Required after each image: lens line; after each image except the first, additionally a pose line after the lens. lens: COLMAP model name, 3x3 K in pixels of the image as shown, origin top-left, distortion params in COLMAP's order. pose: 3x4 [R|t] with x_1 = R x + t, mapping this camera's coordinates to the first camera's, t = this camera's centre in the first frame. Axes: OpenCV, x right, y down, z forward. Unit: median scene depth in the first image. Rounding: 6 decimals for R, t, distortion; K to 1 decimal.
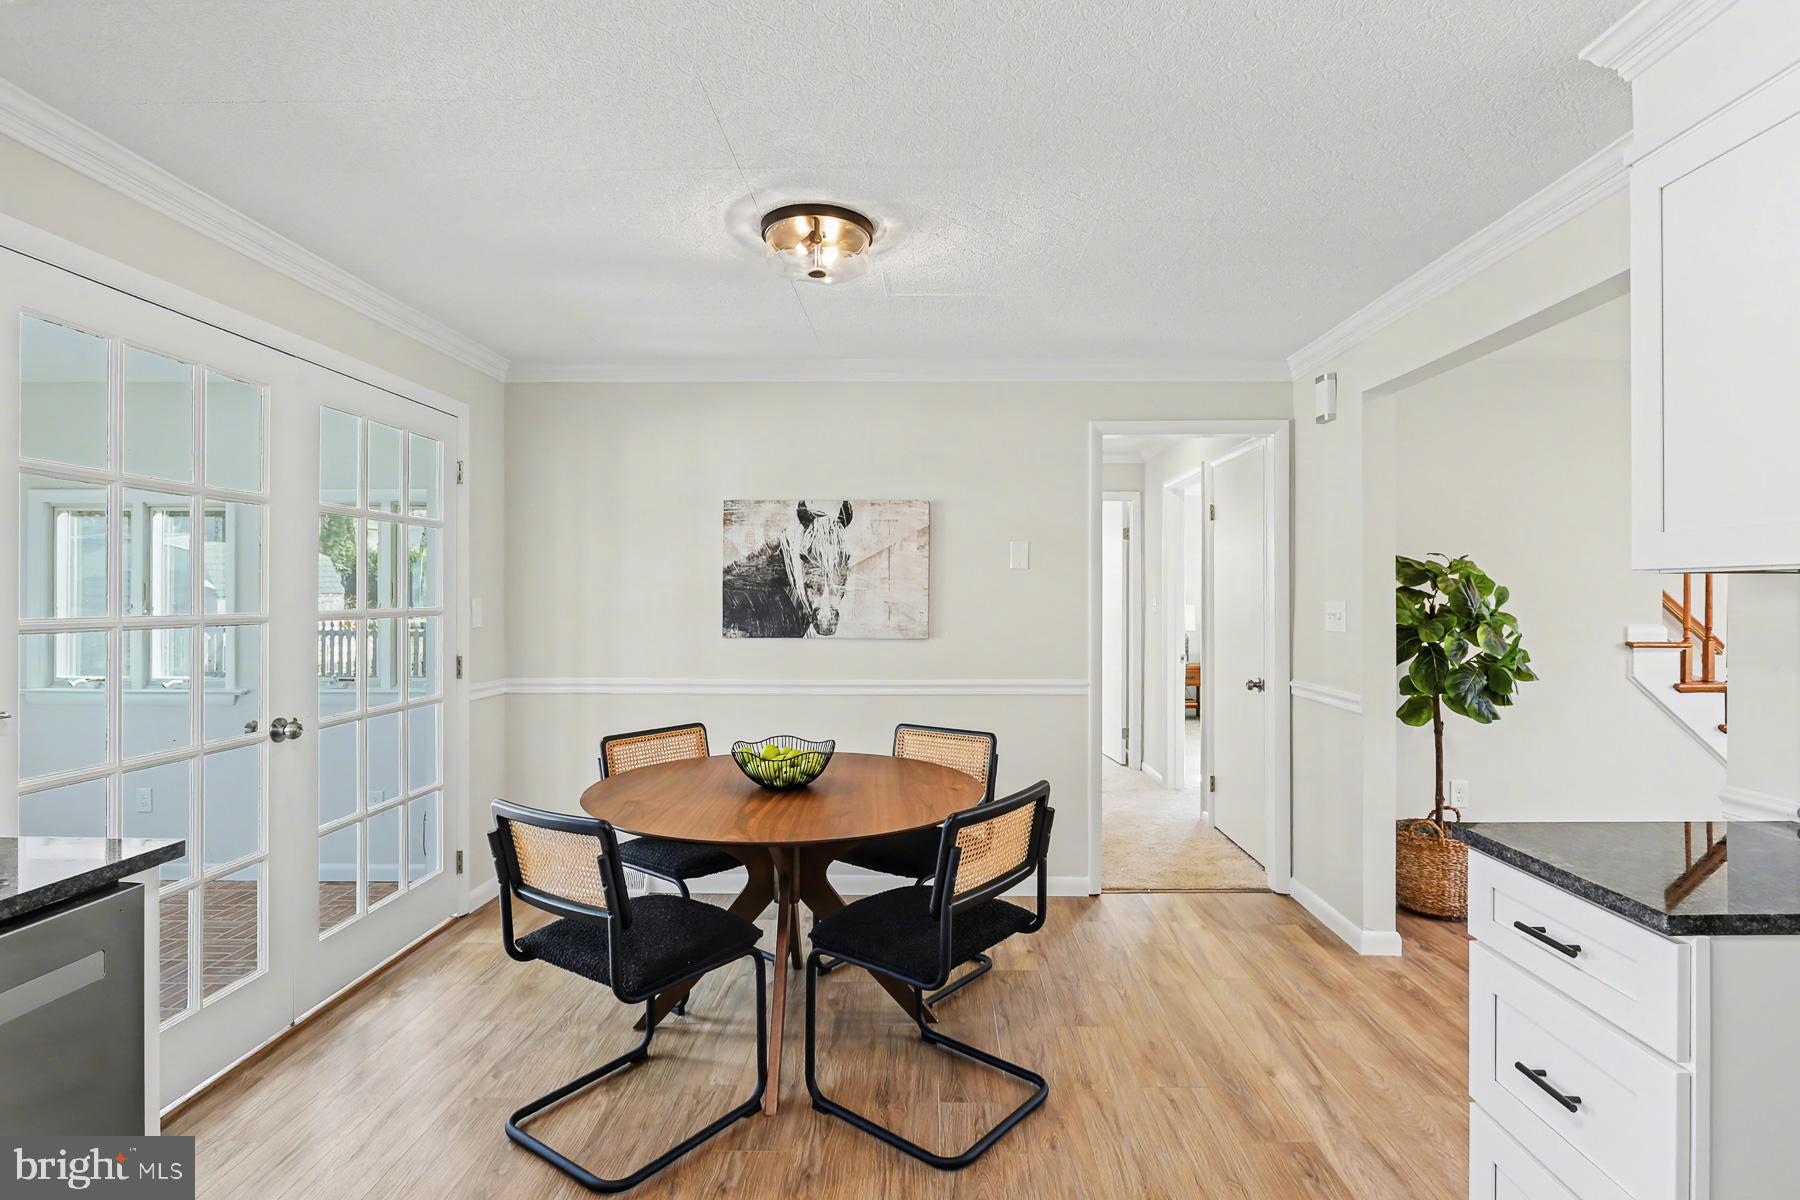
lens RADIAL K [[878.8, 0, 906.0], [0, 878.8, 593.4], [0, 0, 1]] dist [-0.003145, 0.000255]
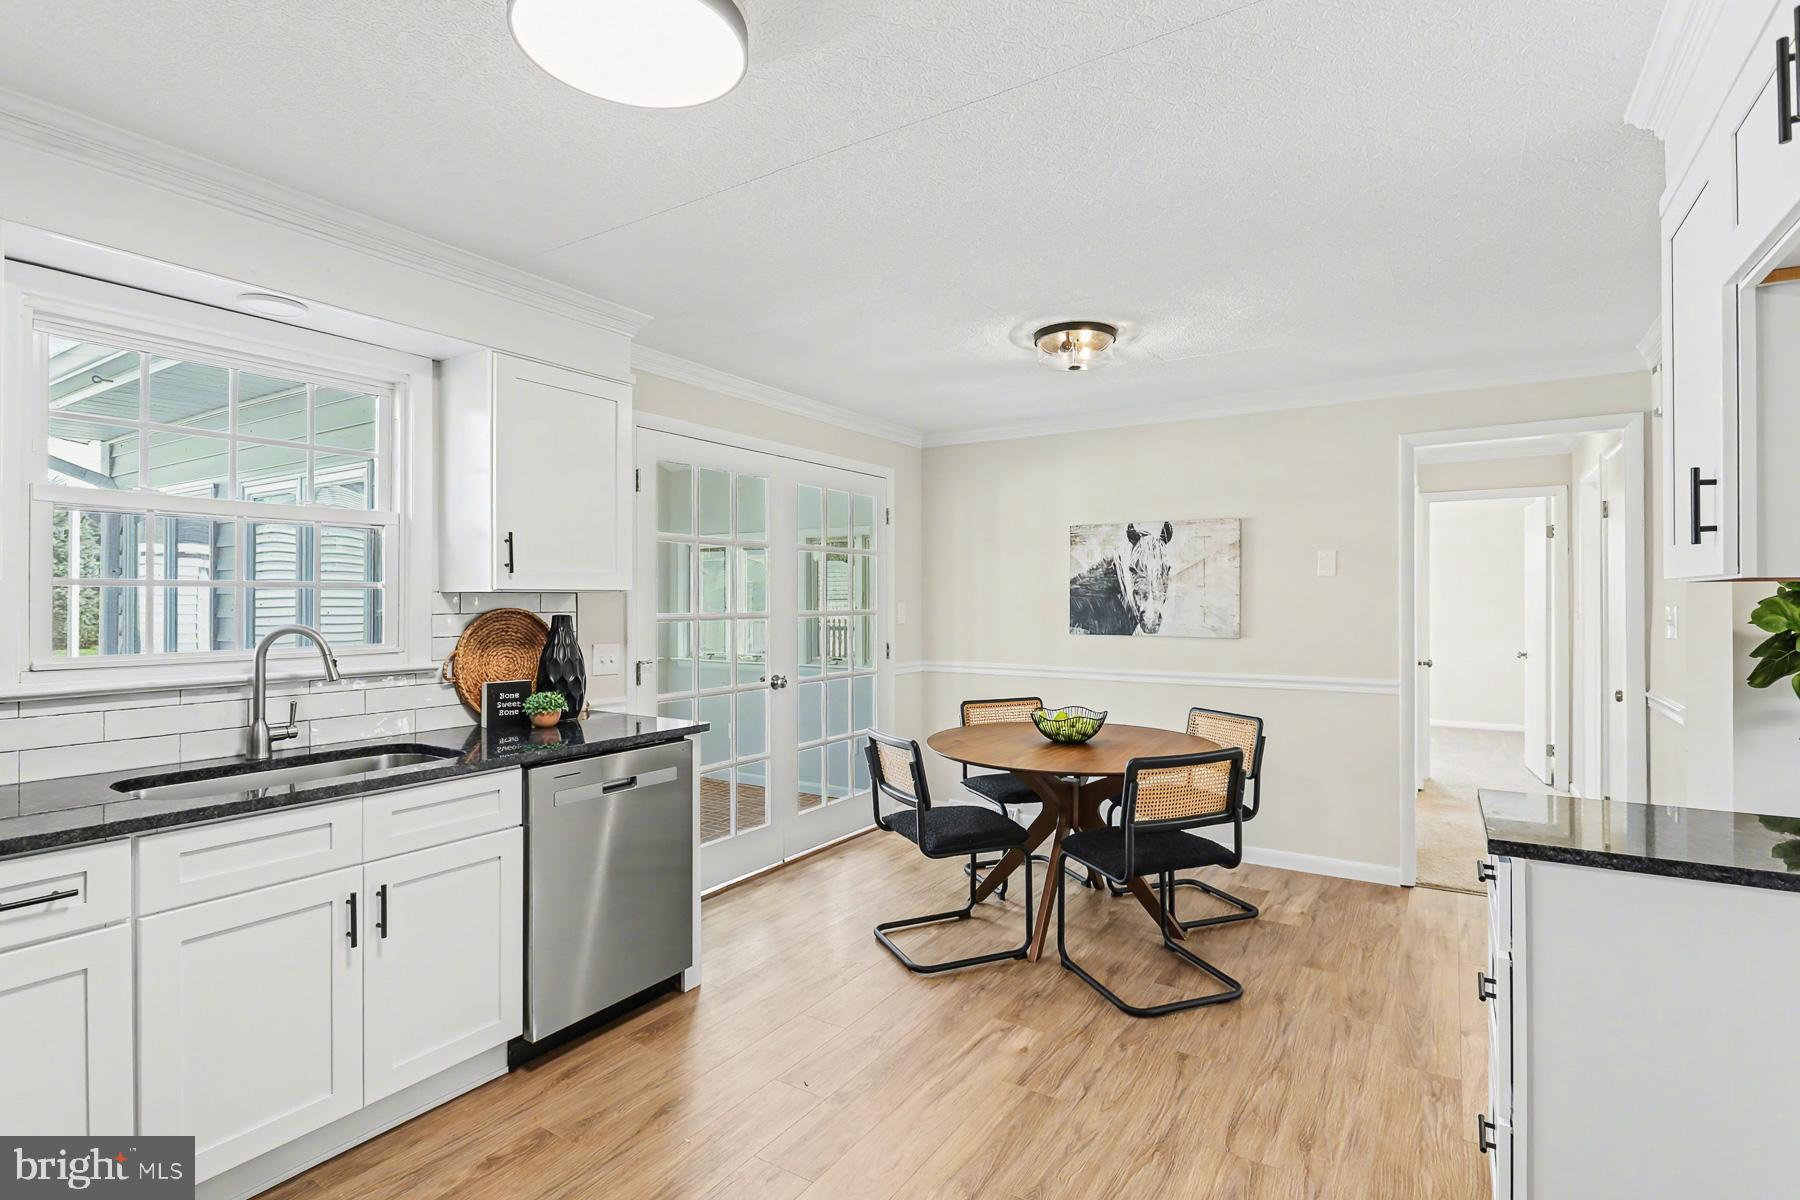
lens RADIAL K [[863.6, 0, 914.9], [0, 863.6, 596.2], [0, 0, 1]] dist [-0.001073, 0.000120]
pose [[0.856802, -0.003576, -0.515633, 0.299034], [0.003269, 0.999994, -0.001503, -0.003928], [0.515635, -0.000398, 0.856808, -0.226162]]
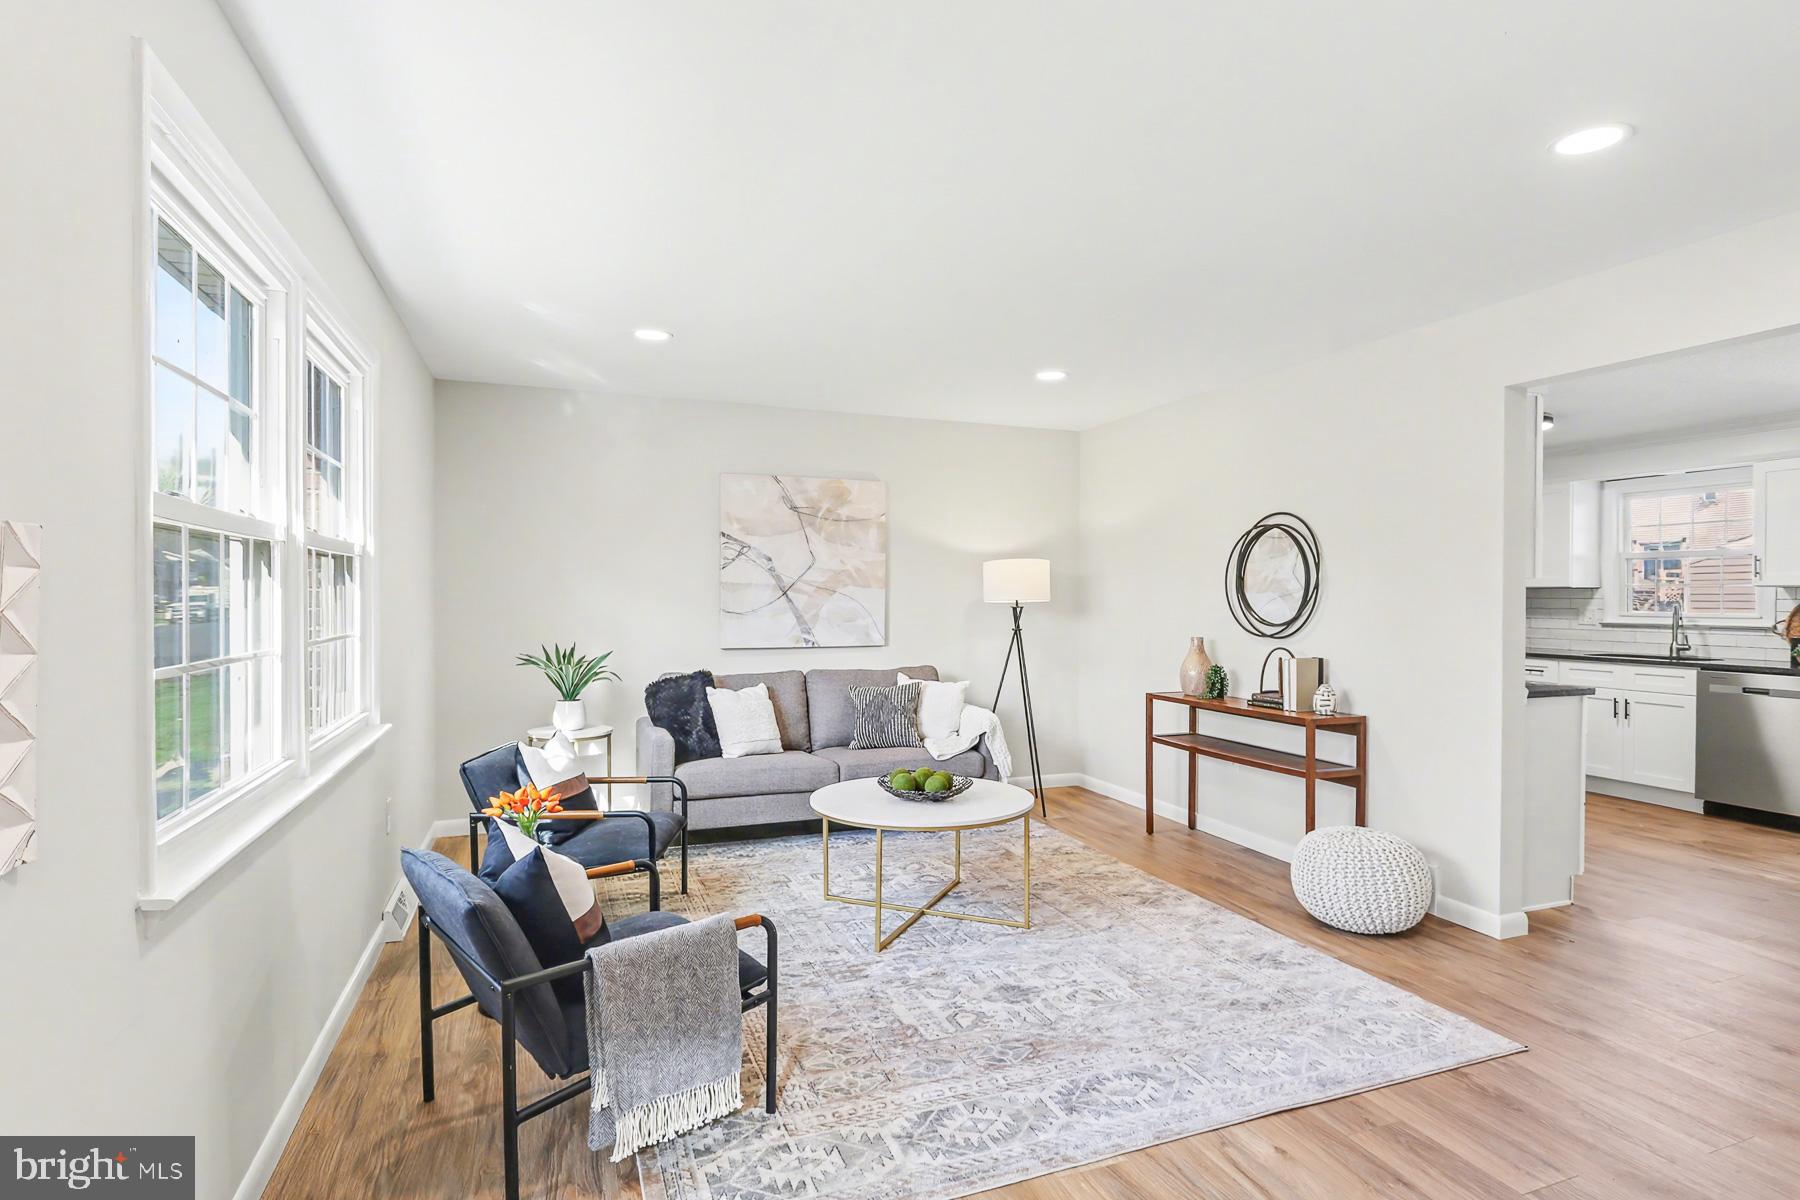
lens RADIAL K [[891.4, 0, 897.5], [0, 891.4, 606.7], [0, 0, 1]] dist [-0.001123, -0.000303]
pose [[-0.928489, 0.001916, -0.371355, 1.651303], [-0.000673, 0.999976, 0.006841, 0.016268], [0.371359, 0.006601, -0.928466, 1.263020]]
